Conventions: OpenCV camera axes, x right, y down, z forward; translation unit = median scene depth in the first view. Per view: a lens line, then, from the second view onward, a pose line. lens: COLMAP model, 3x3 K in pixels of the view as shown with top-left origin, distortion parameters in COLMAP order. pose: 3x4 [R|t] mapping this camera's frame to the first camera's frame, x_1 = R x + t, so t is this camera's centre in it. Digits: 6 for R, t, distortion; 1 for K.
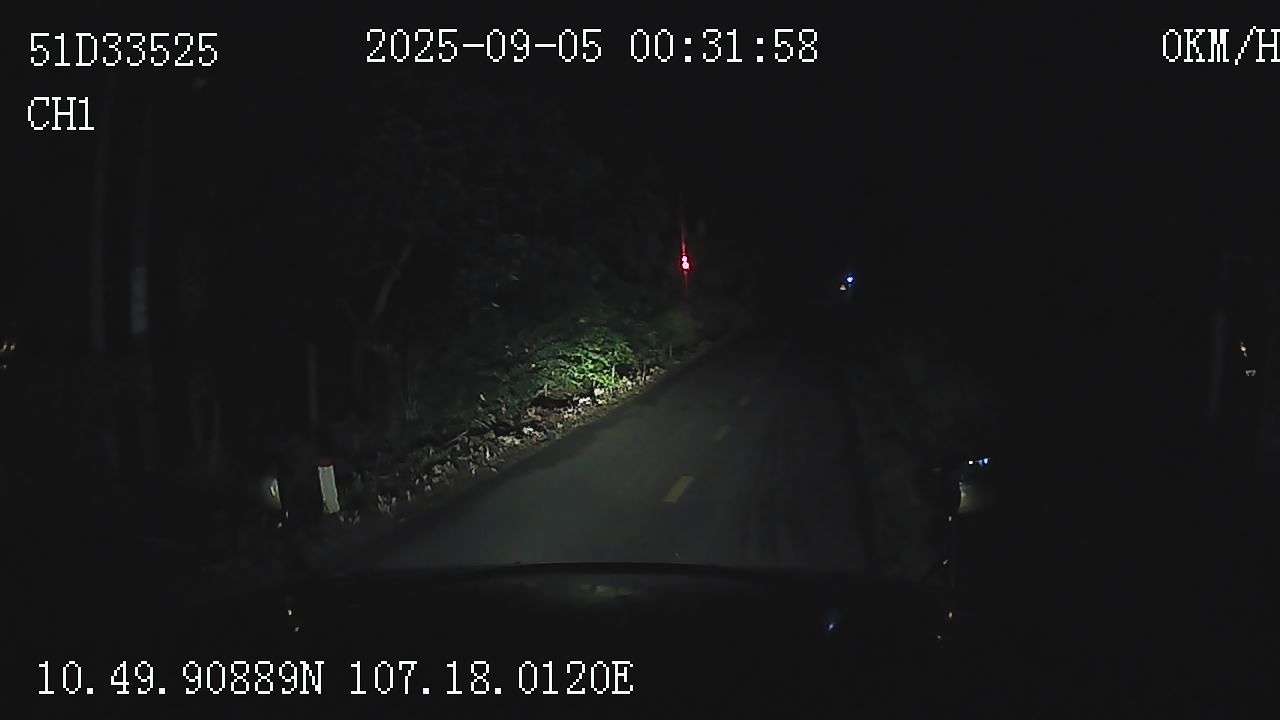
lens RADIAL K [[1762.1, 0, 640.0], [0, 1762.1, 360.0], [0, 0, 1]] dist [0.004437, -0.060938]
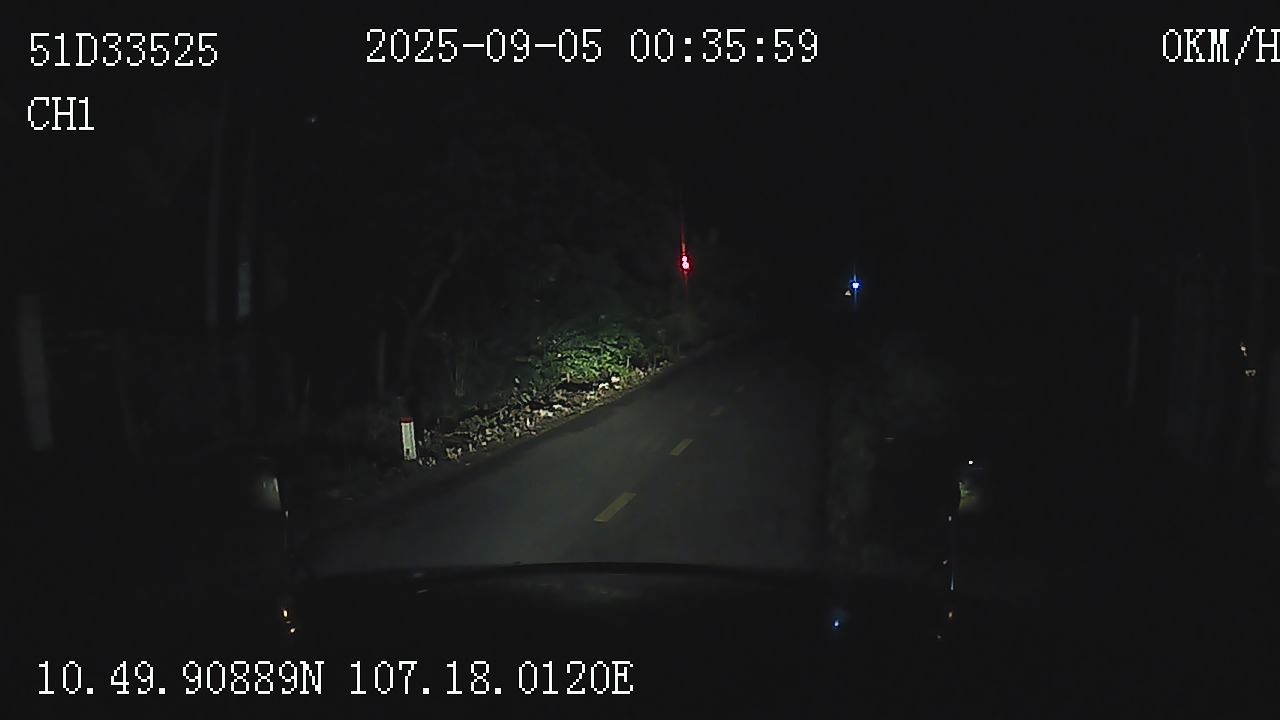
lens RADIAL K [[1762.1, 0, 640.0], [0, 1762.1, 360.0], [0, 0, 1]] dist [0.004437, -0.060938]
pose [[0.999661, 0.025636, -0.004550, -0.002366], [-0.025643, 0.999670, -0.001551, 0.007257], [0.004509, 0.001668, 0.999988, -0.168143]]
